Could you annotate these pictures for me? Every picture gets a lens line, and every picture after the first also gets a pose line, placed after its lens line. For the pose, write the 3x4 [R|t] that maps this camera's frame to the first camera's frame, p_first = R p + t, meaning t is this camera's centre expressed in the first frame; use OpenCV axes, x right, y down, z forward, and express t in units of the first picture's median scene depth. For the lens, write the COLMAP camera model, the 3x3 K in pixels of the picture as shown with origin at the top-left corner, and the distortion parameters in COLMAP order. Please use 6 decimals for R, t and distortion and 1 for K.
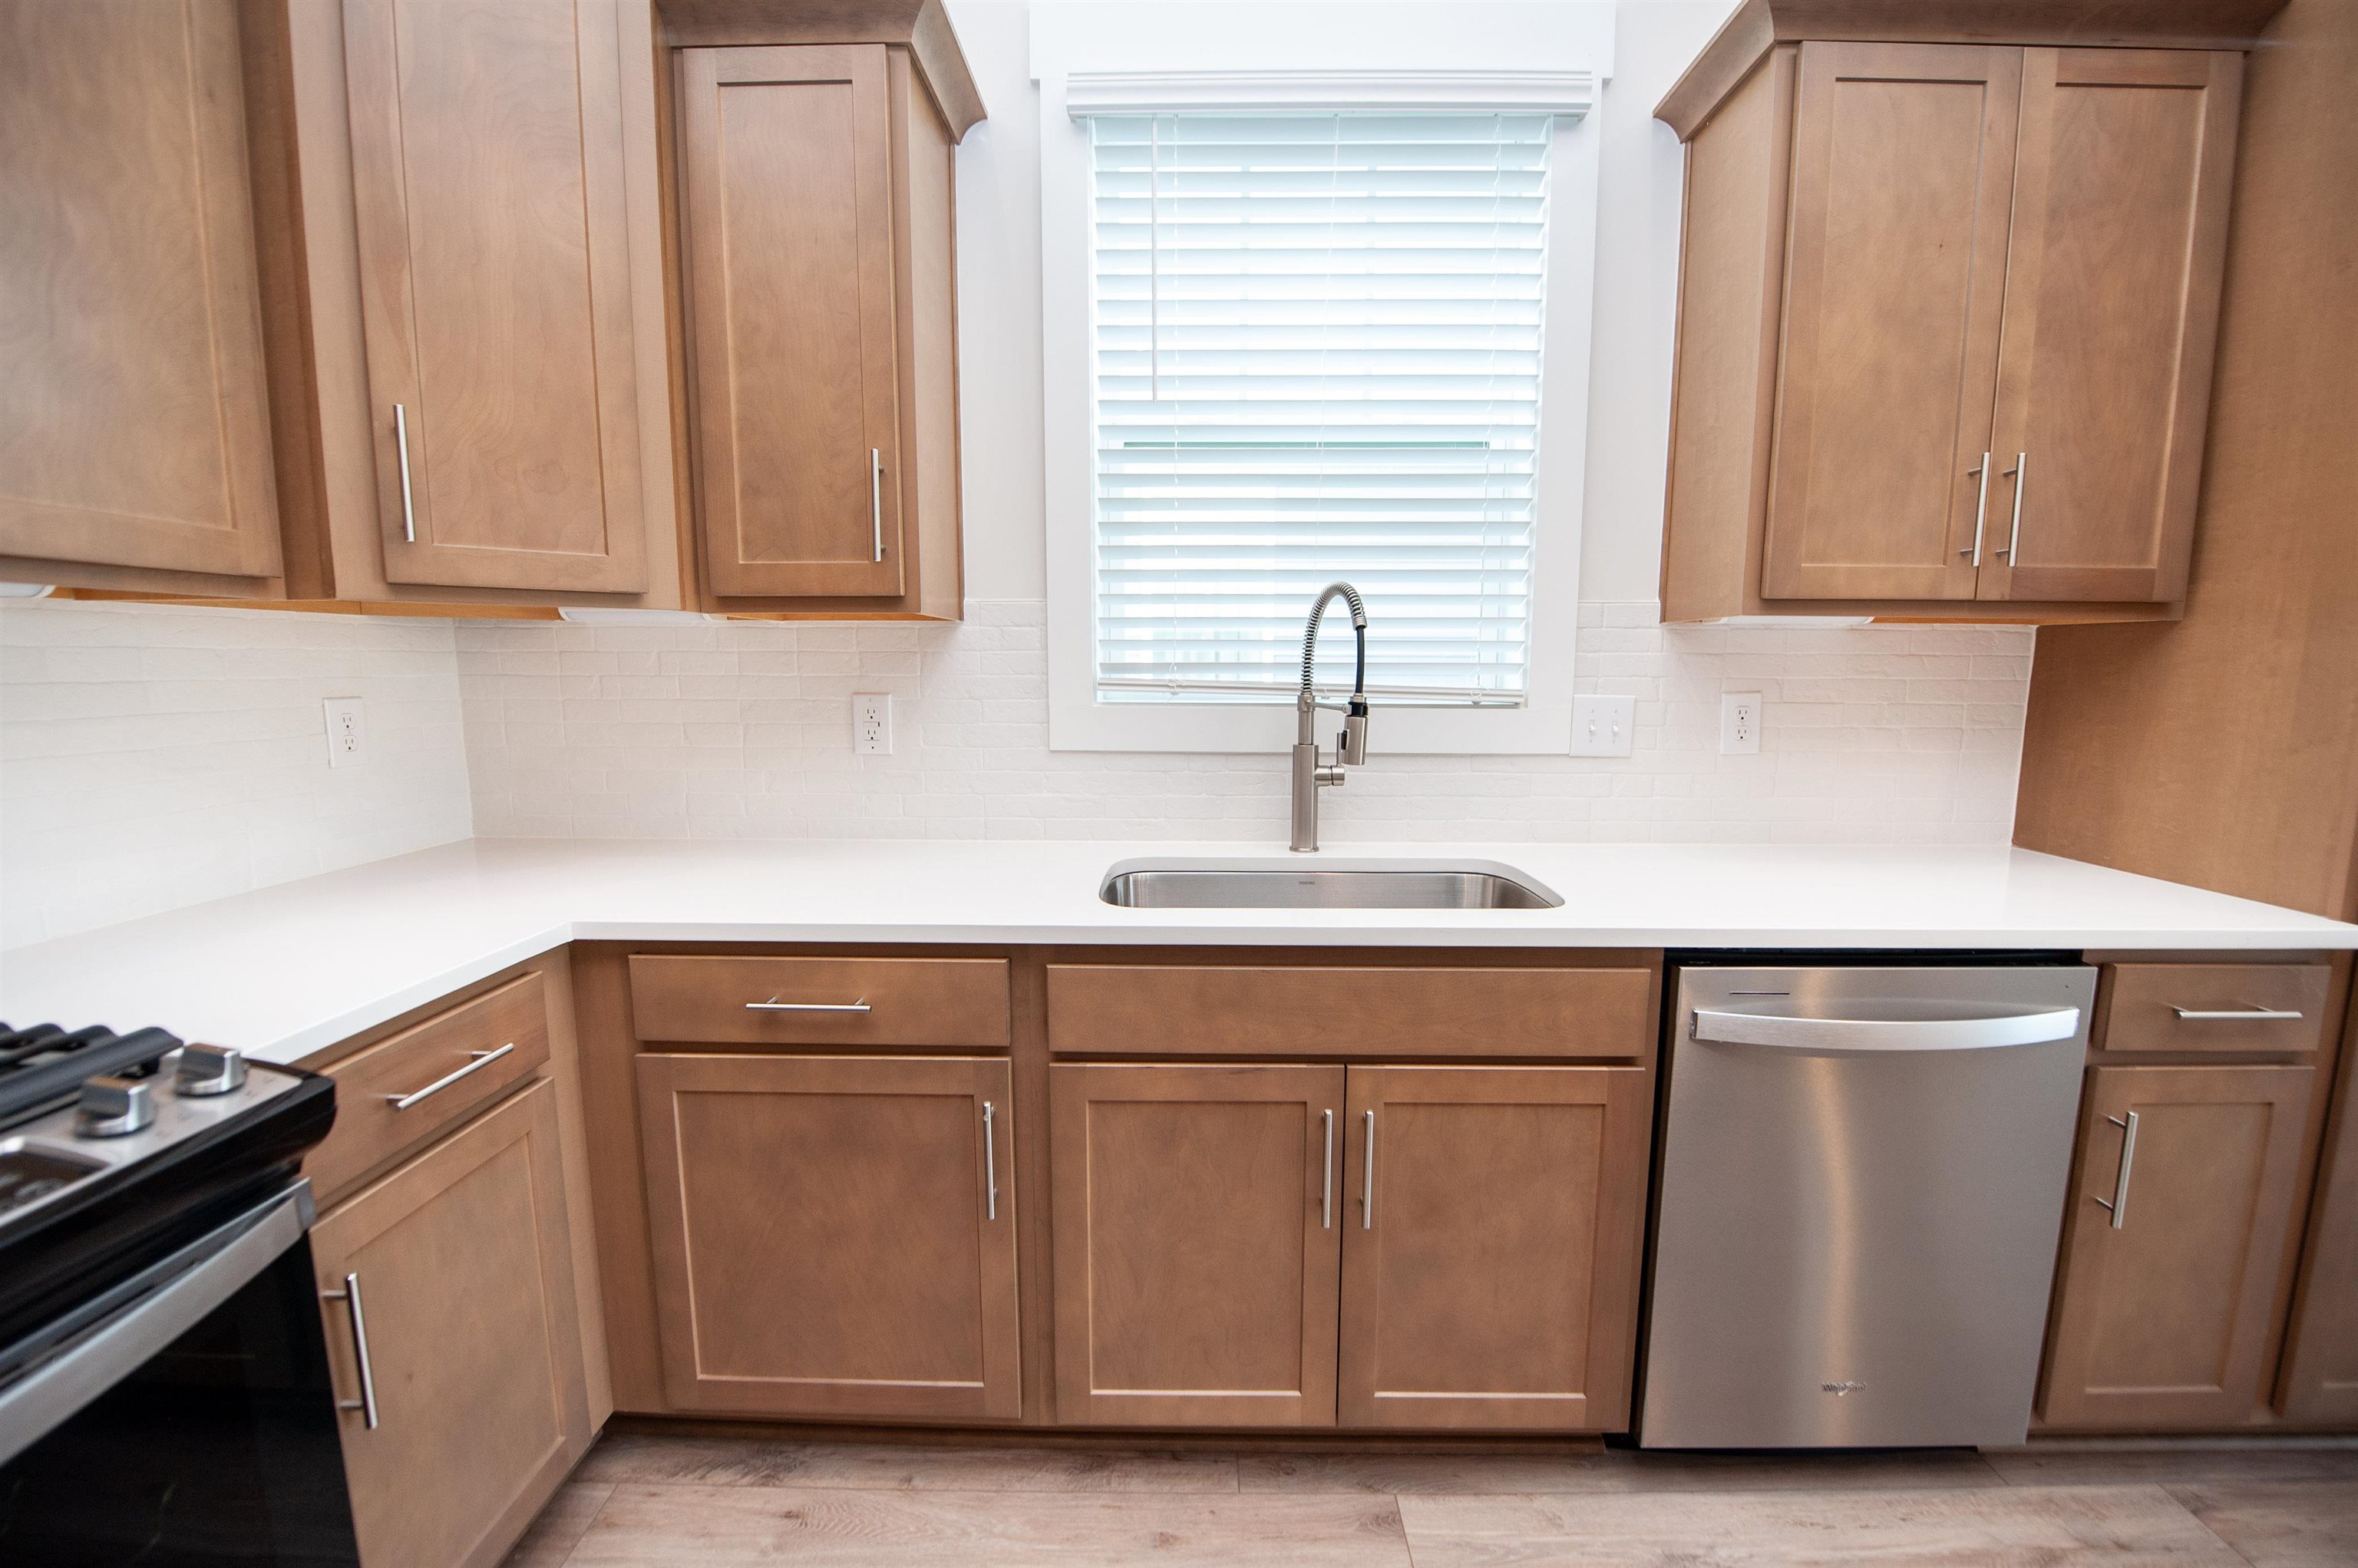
lens RADIAL K [[963.1, 0, 1188.2], [0, 963.1, 790.4], [0, 0, 1]] dist [-0.001738, -0.009318]
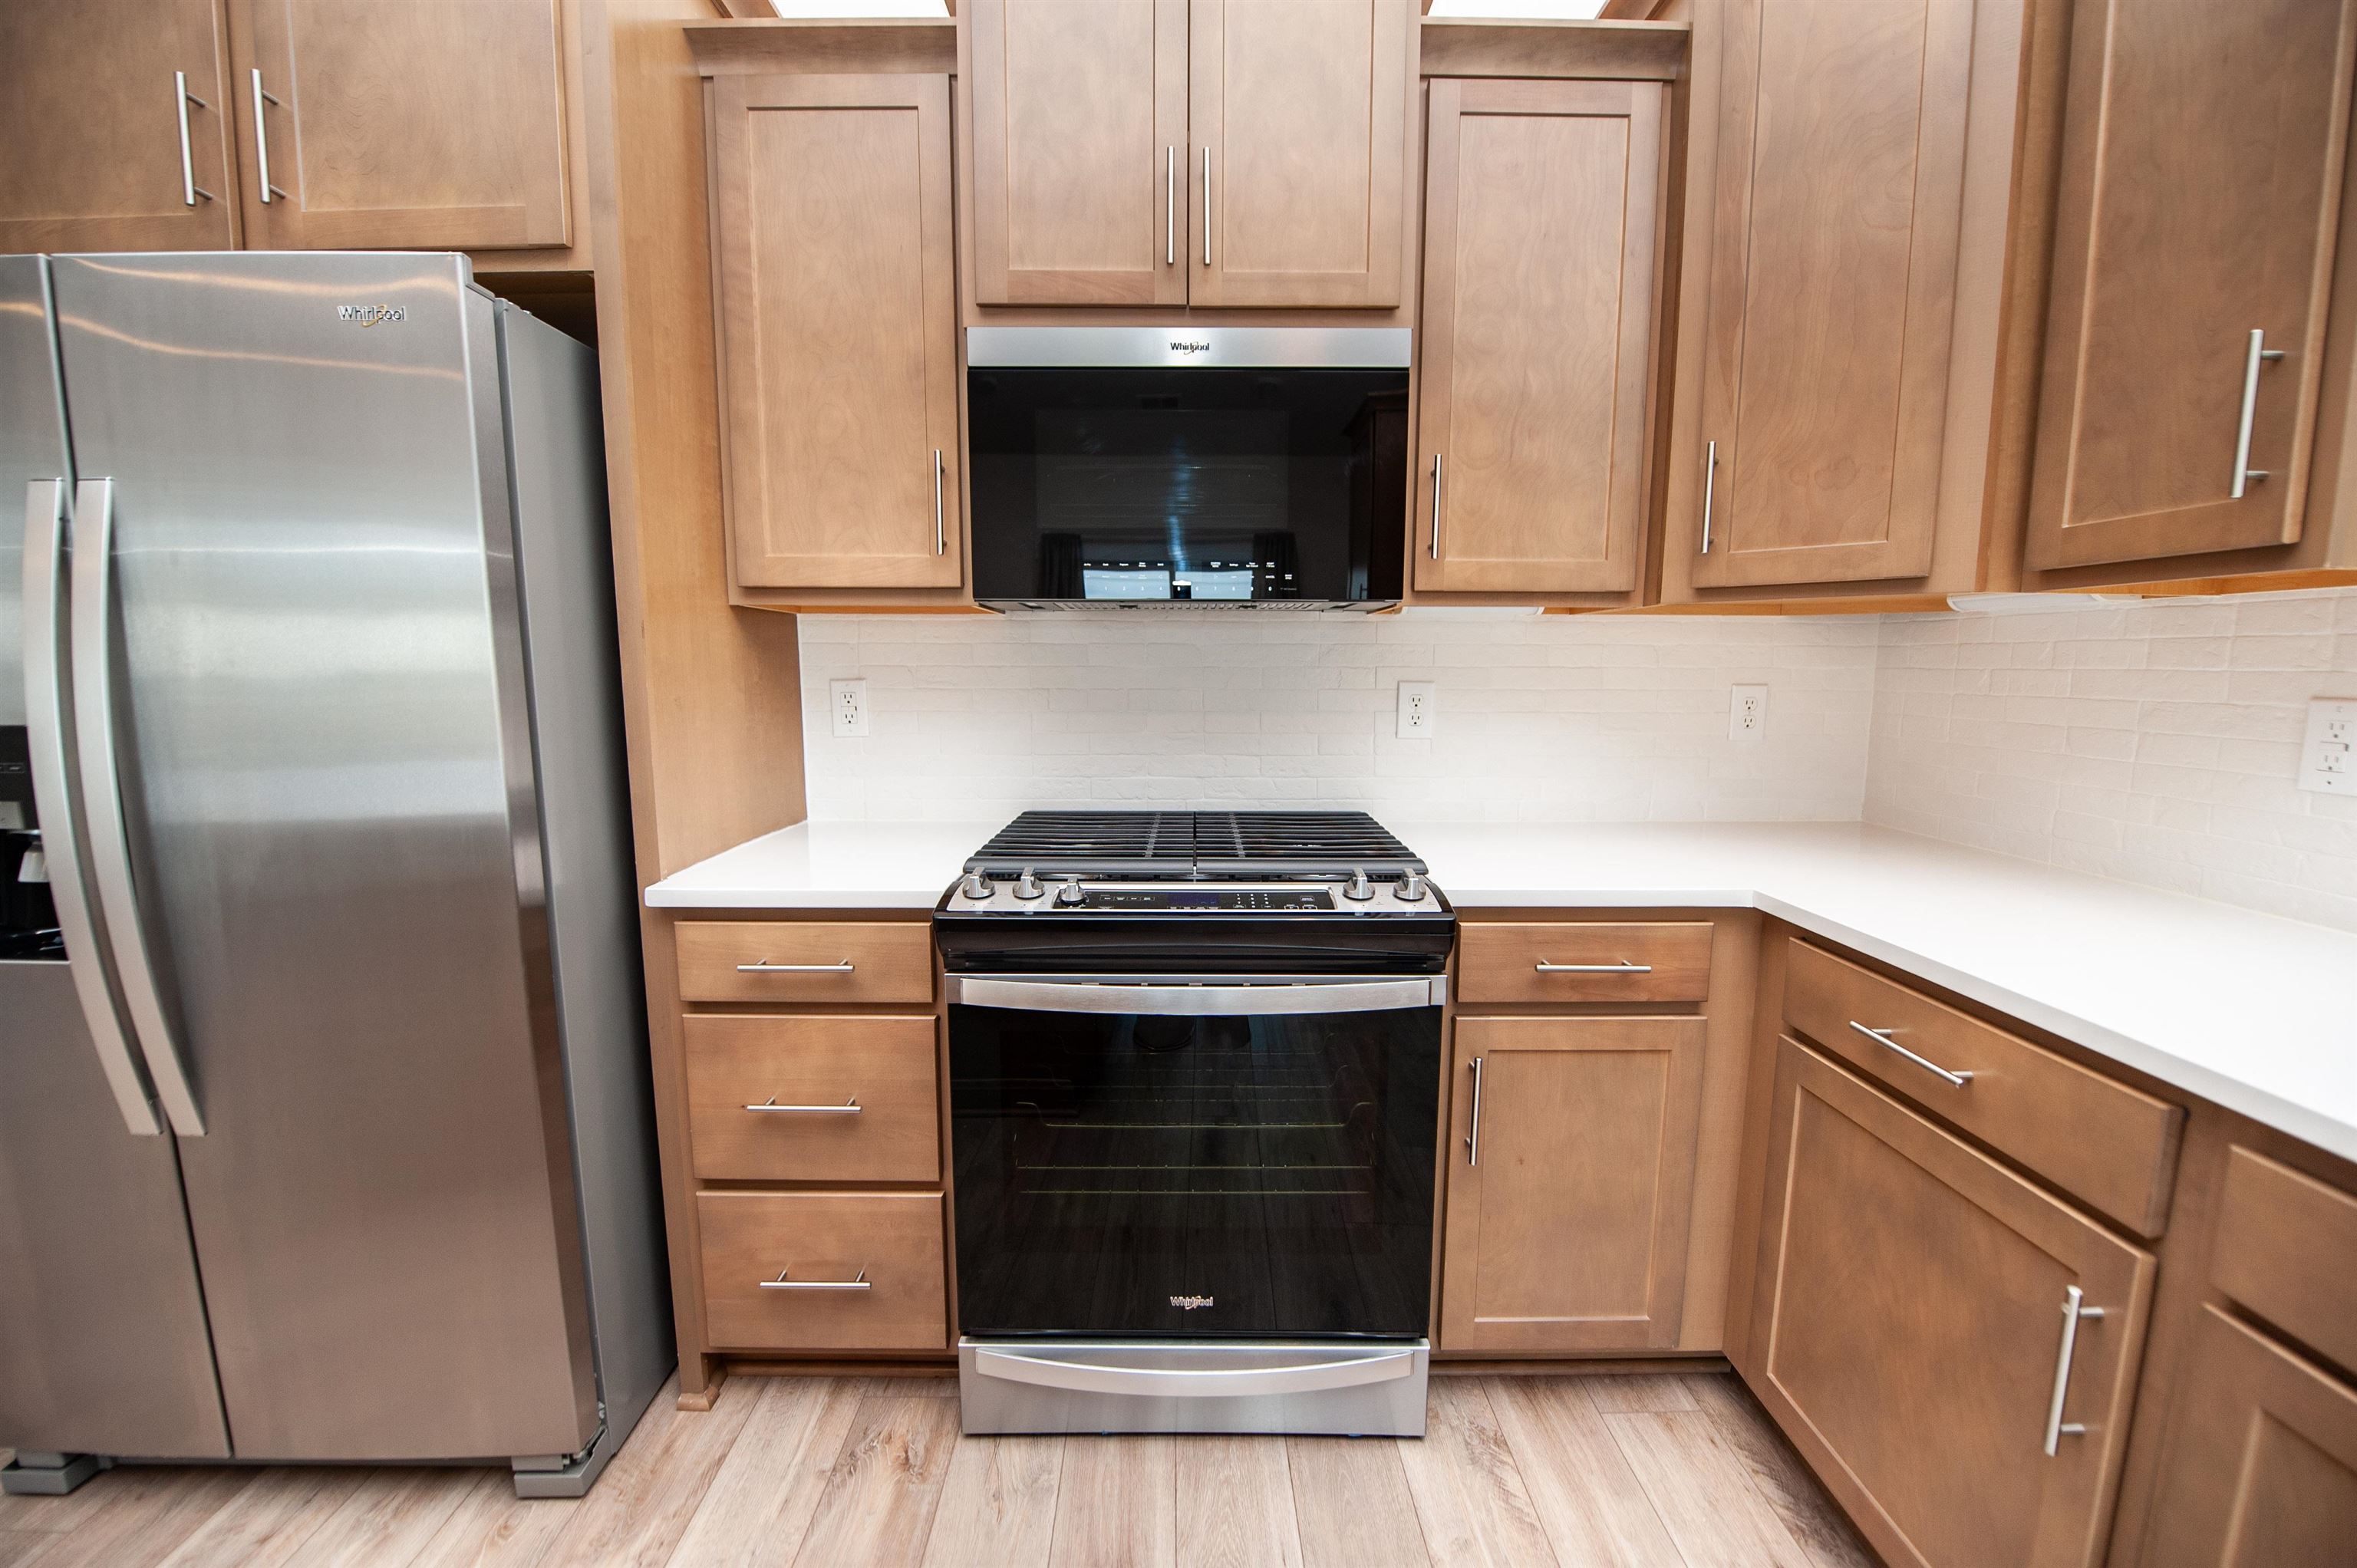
lens RADIAL K [[962.6, 0, 1187.7], [0, 962.6, 790.4], [0, 0, 1]] dist [-0.001738, -0.009318]
pose [[0.016274, 0.124756, -0.992054, 0.390382], [-0.131290, 0.983861, 0.121572, -0.020836], [0.991210, 0.128269, 0.032391, 0.304369]]
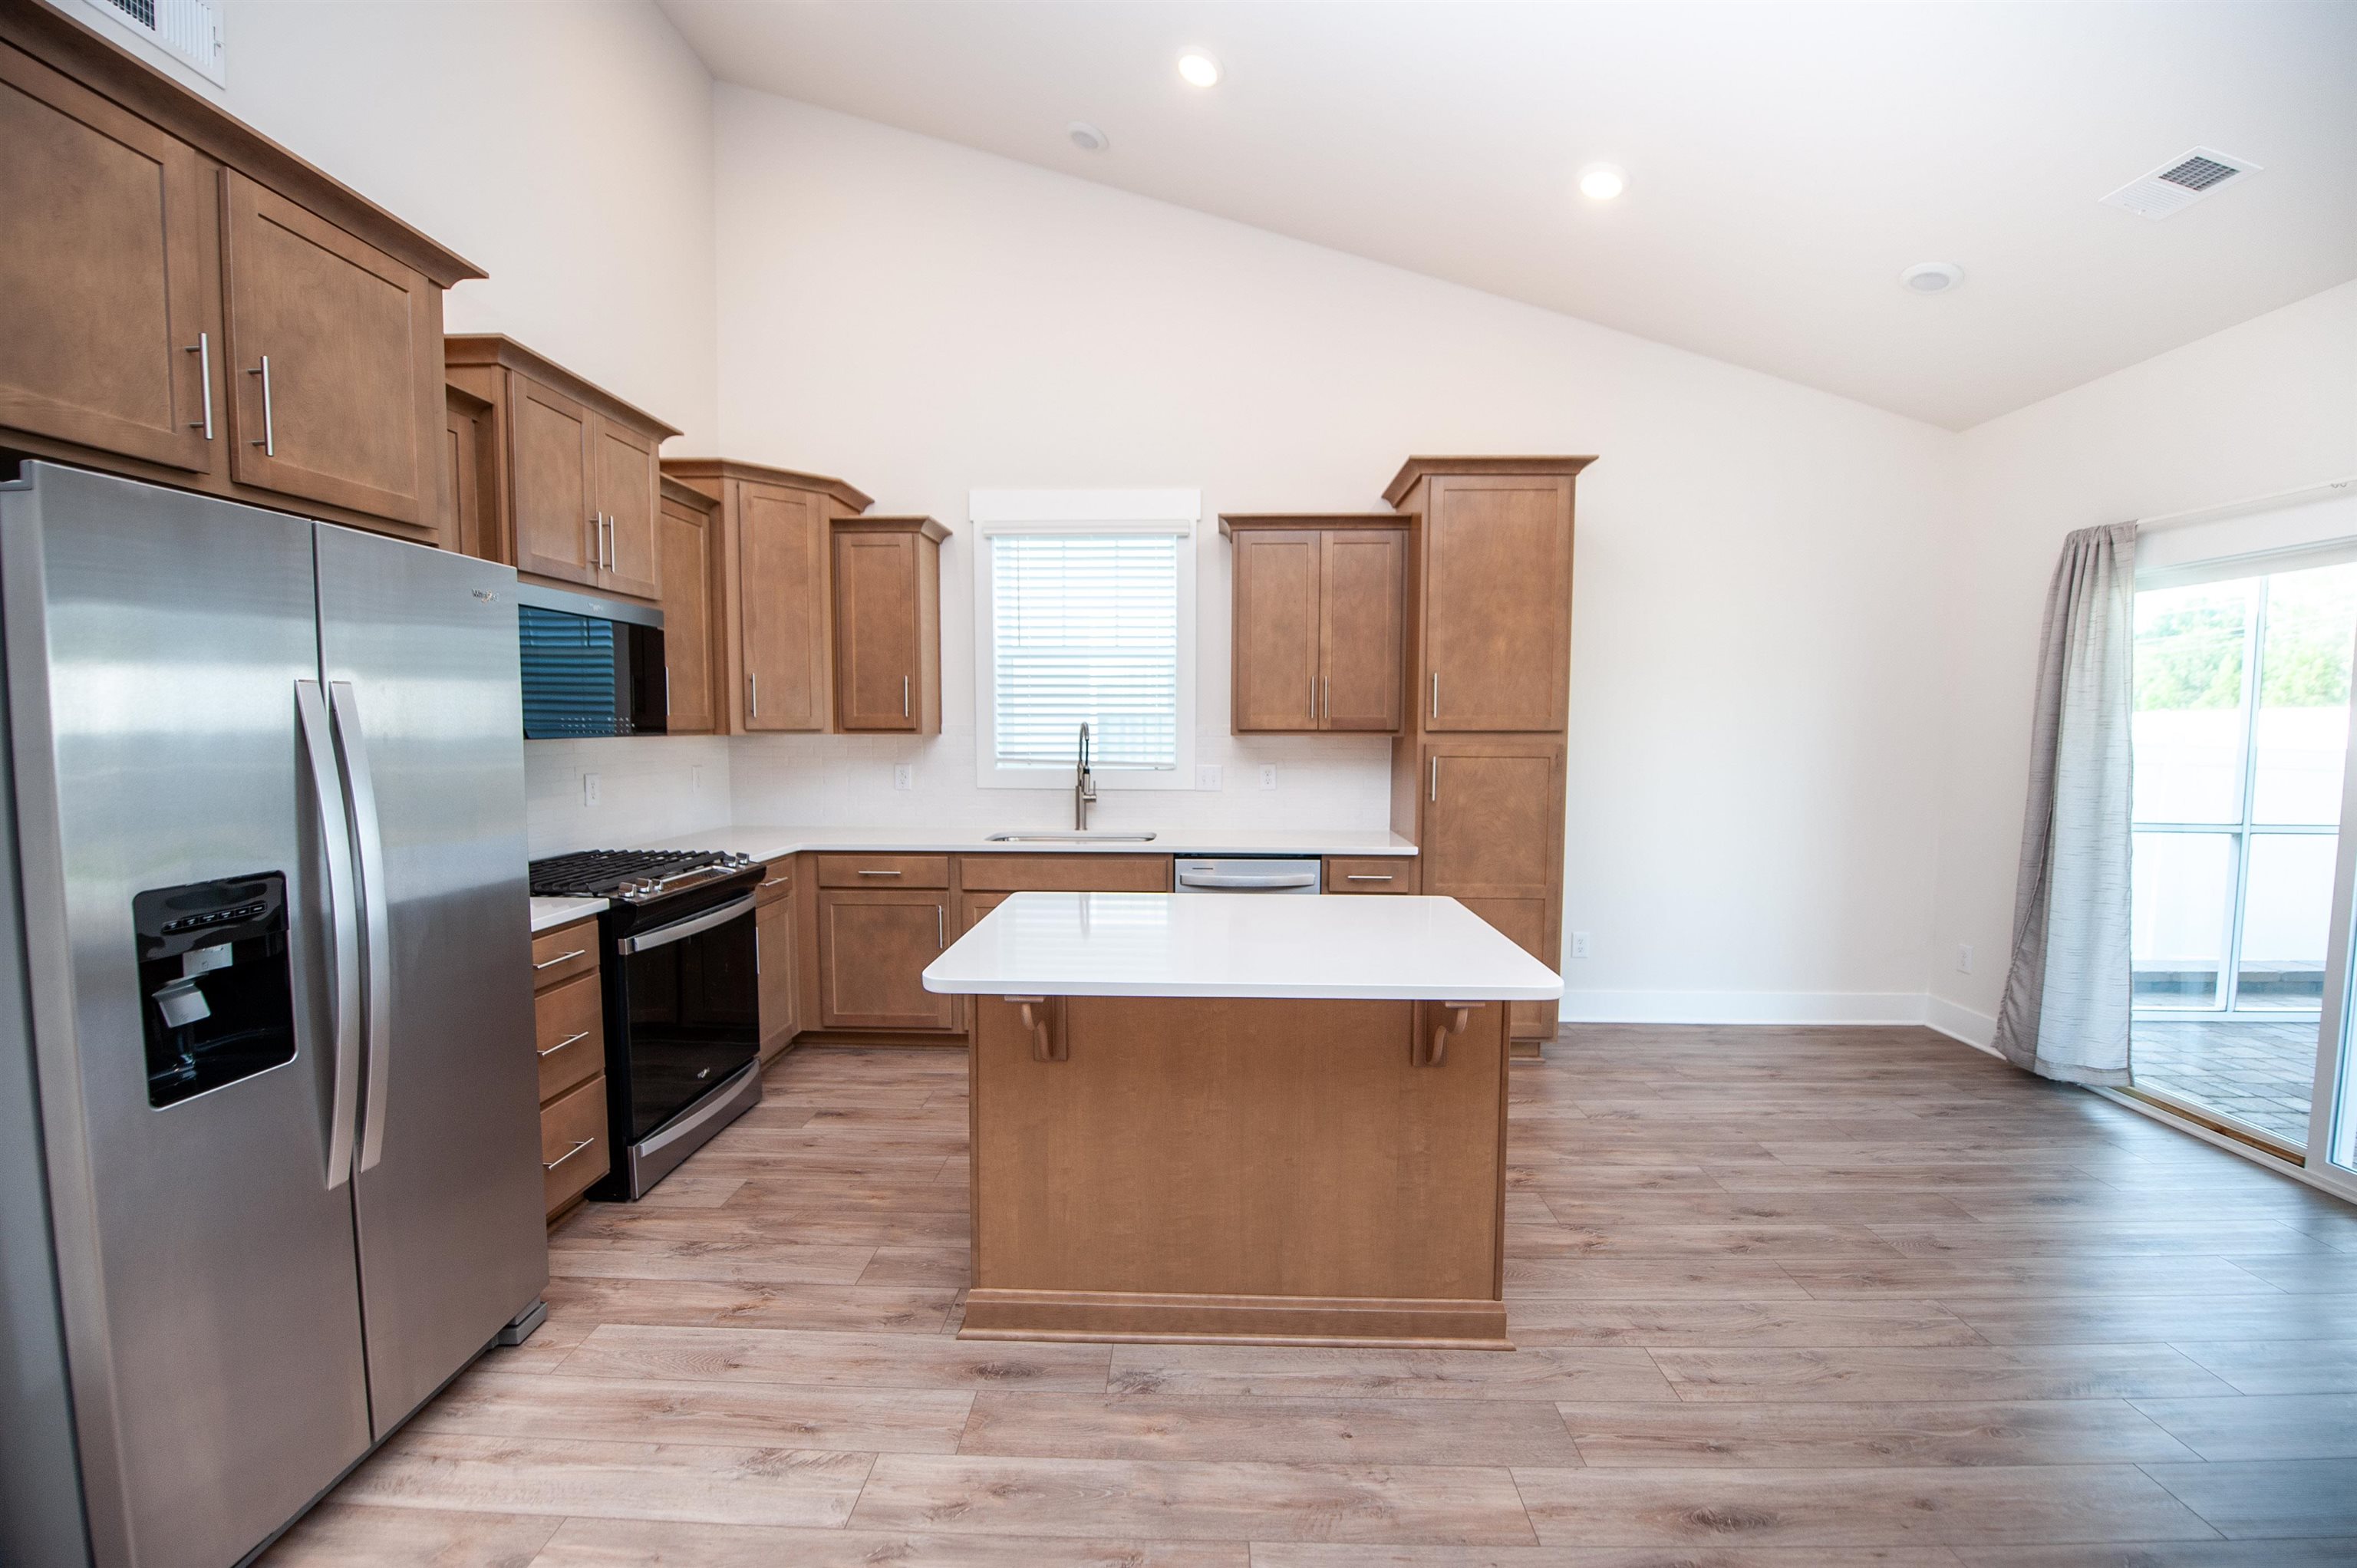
lens RADIAL K [[916.9, 0, 1187.0], [0, 916.9, 786.9], [0, 0, 1]] dist [-0.000260, -0.007762]
pose [[0.999930, 0.000495, -0.011793, 0.551229], [-0.001185, 0.998283, -0.058558, 0.123355], [0.011744, 0.058568, 0.998214, -1.721460]]
